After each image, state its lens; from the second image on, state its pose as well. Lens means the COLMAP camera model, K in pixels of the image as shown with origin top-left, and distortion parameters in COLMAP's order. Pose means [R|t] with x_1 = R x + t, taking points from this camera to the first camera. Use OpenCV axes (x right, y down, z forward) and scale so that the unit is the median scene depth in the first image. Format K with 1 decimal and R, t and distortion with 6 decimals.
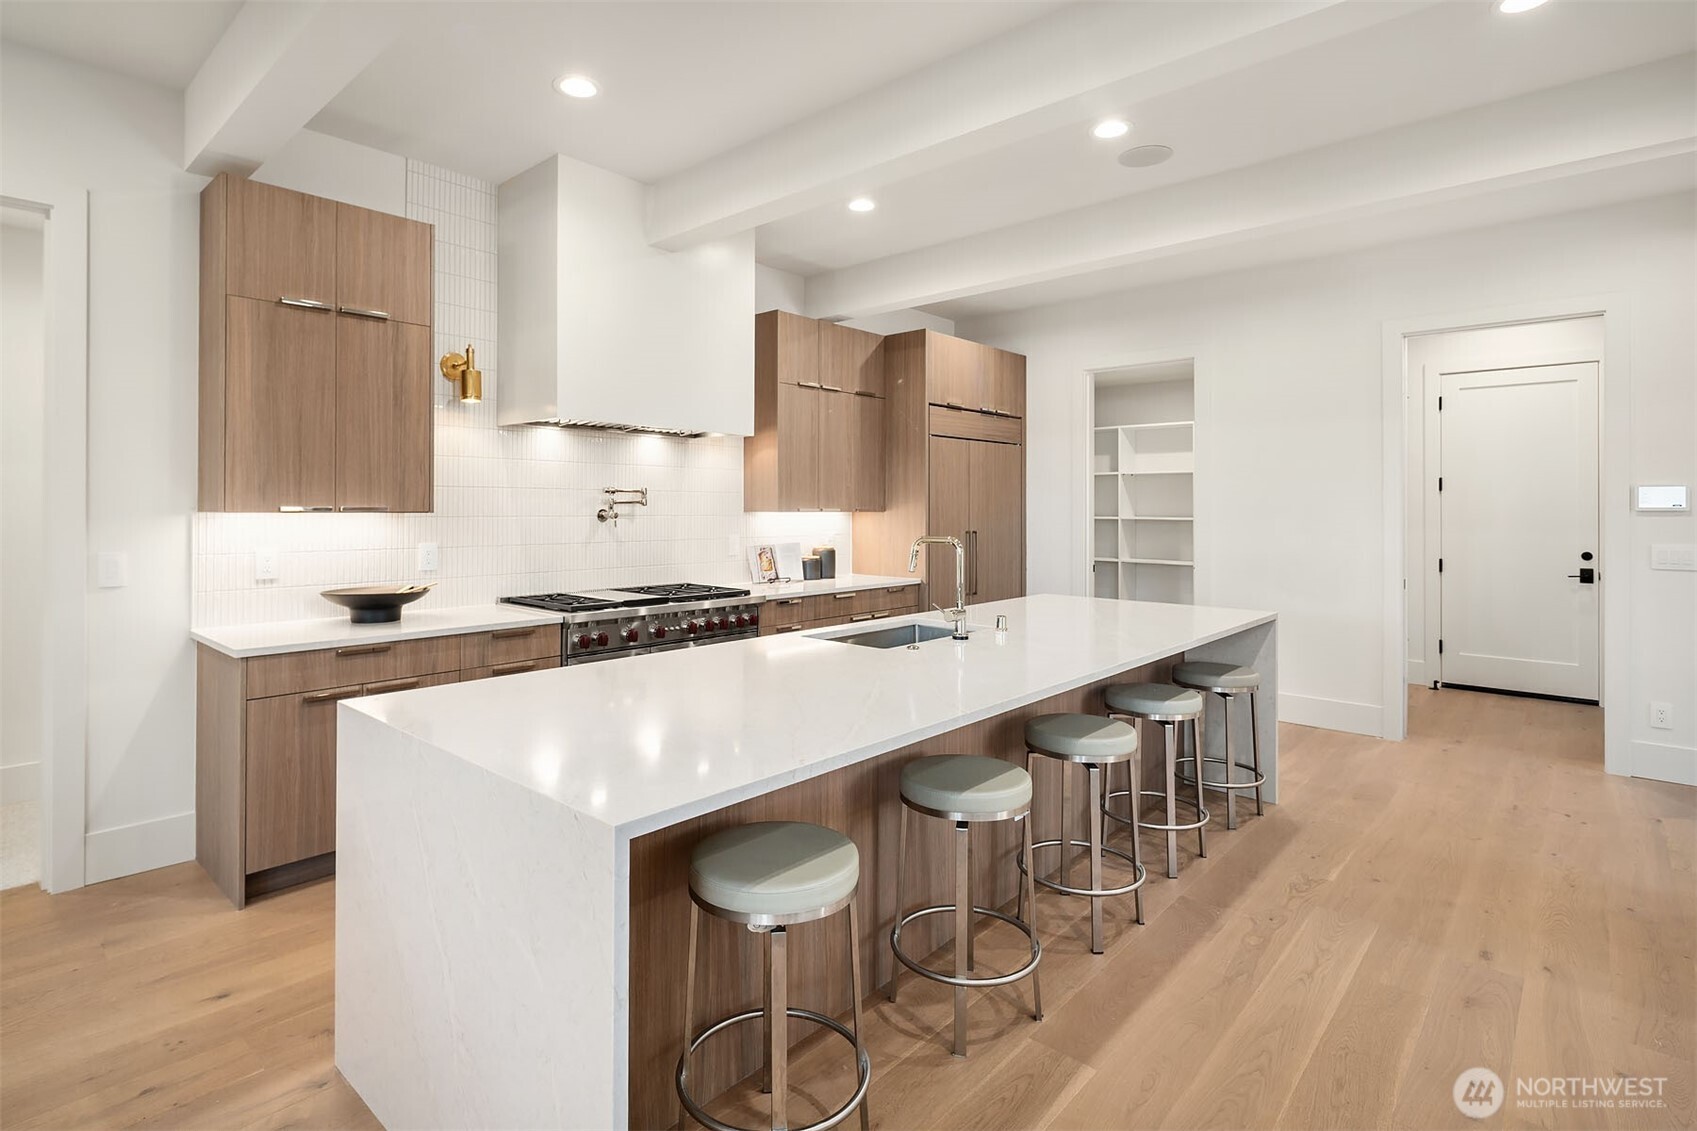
lens RADIAL K [[840.2, 0, 839.9], [0, 840.2, 511.4], [0, 0, 1]] dist [0.000750, 0.000609]
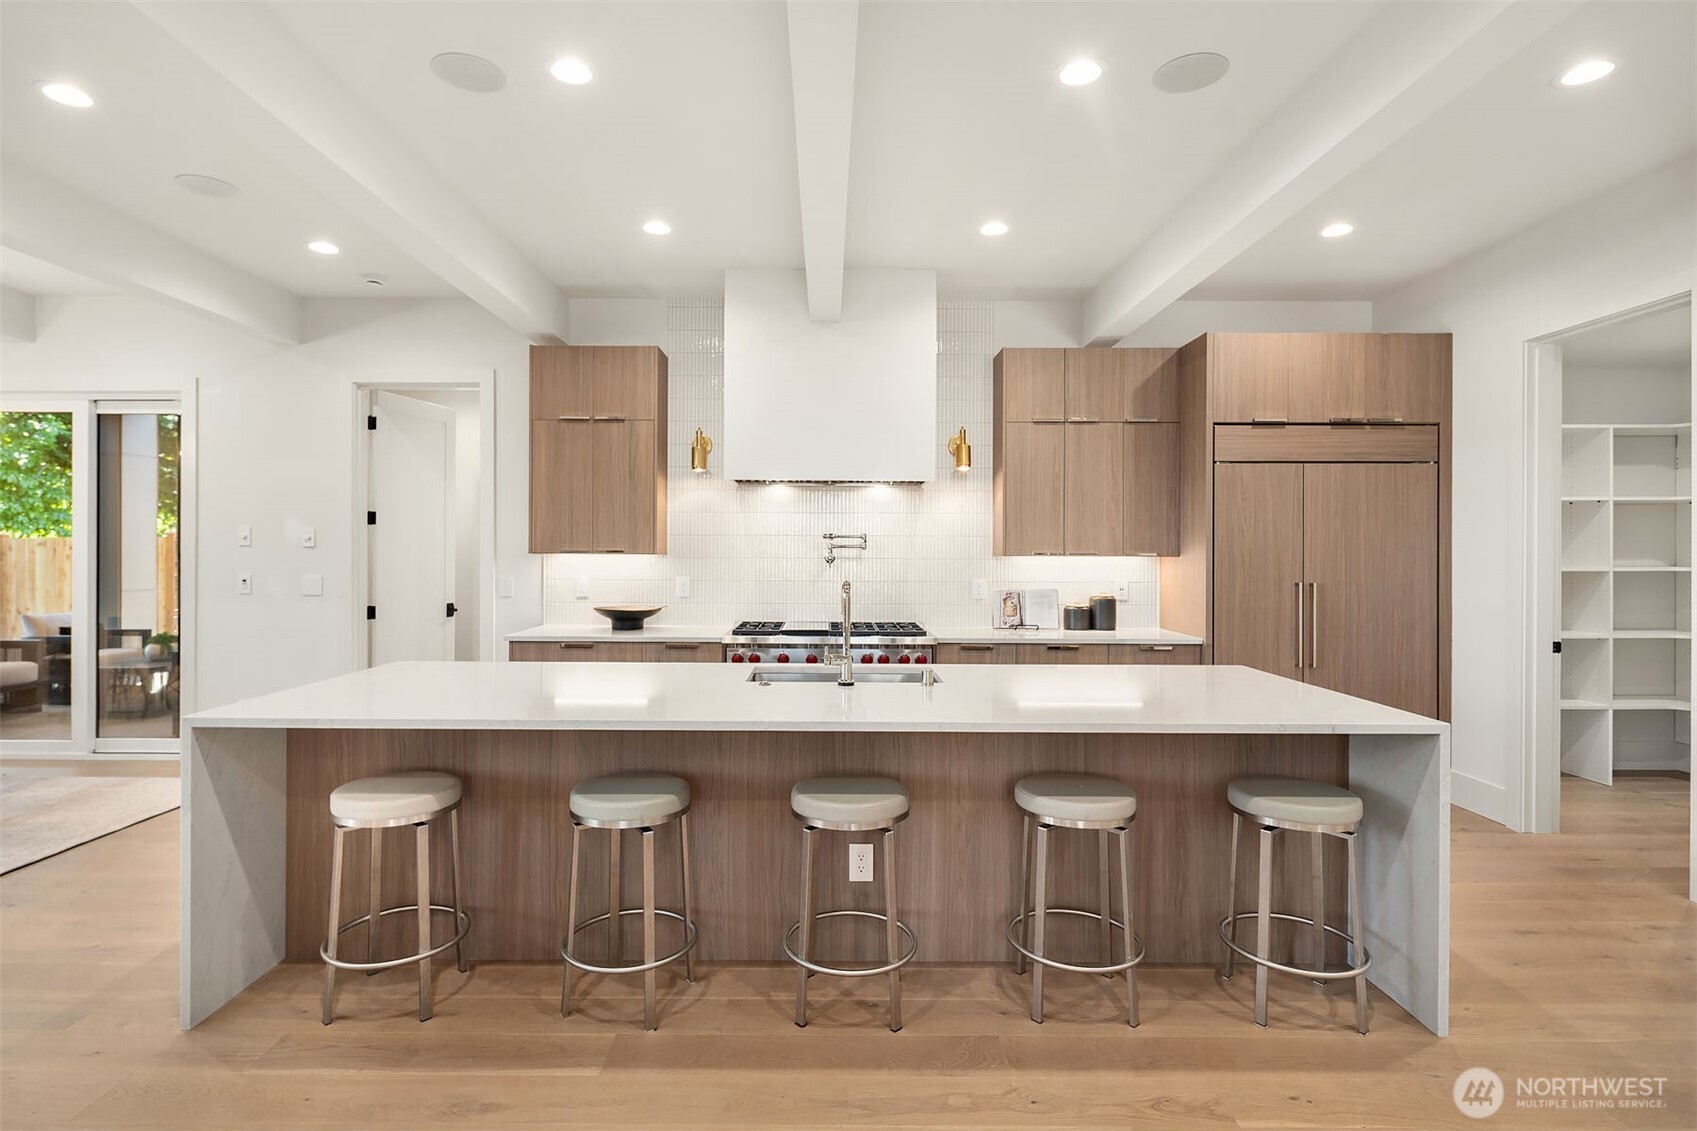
lens RADIAL K [[841.1, 0, 829.4], [0, 841.1, 556.3], [0, 0, 1]] dist [0.000503, 0.000192]
pose [[0.667355, 0.004358, -0.744727, 0.572587], [-0.005242, 0.999986, 0.001154, 0.001163], [0.744721, 0.003133, 0.667368, 0.222593]]
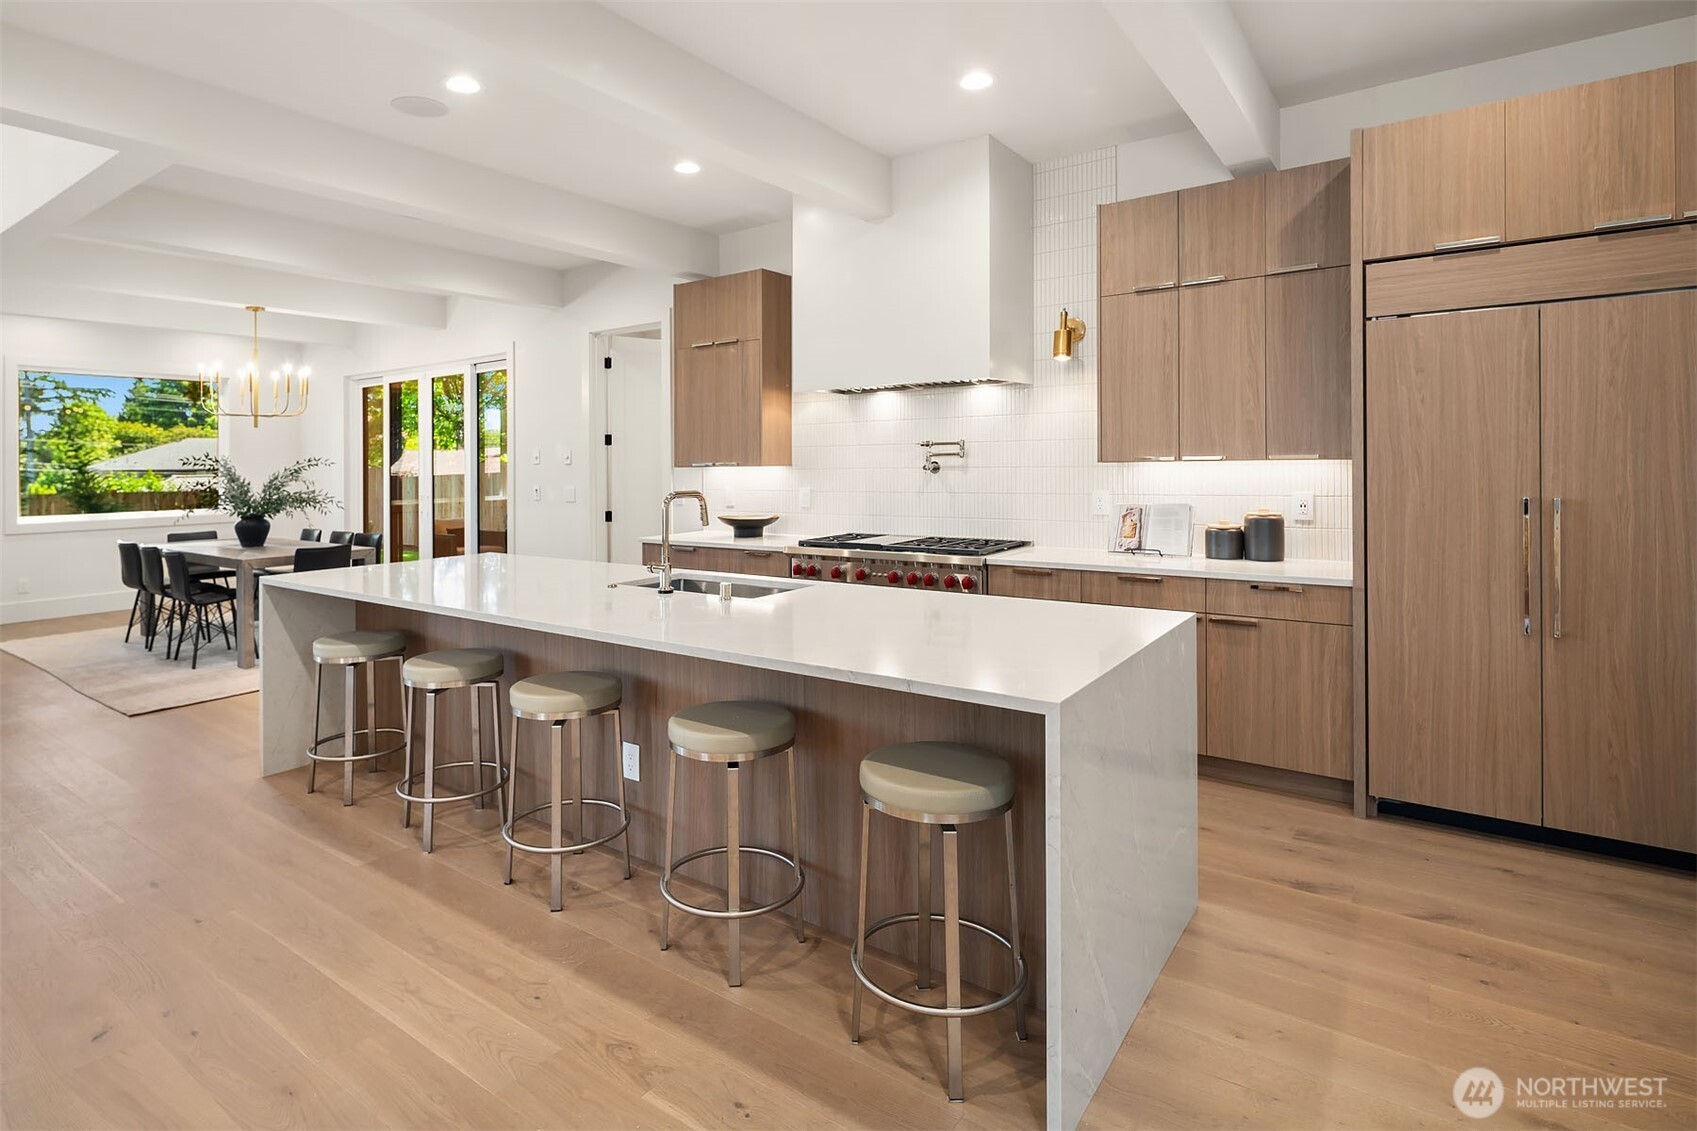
lens RADIAL K [[878.0, 0, 772.4], [0, 878.0, 467.1], [0, 0, 1]] dist [0.000443, -0.000347]
pose [[0.073216, 0.000448, -0.997316, 0.805330], [0.011465, 0.999933, 0.001290, 0.000698], [0.997250, -0.011529, 0.073206, 0.703498]]
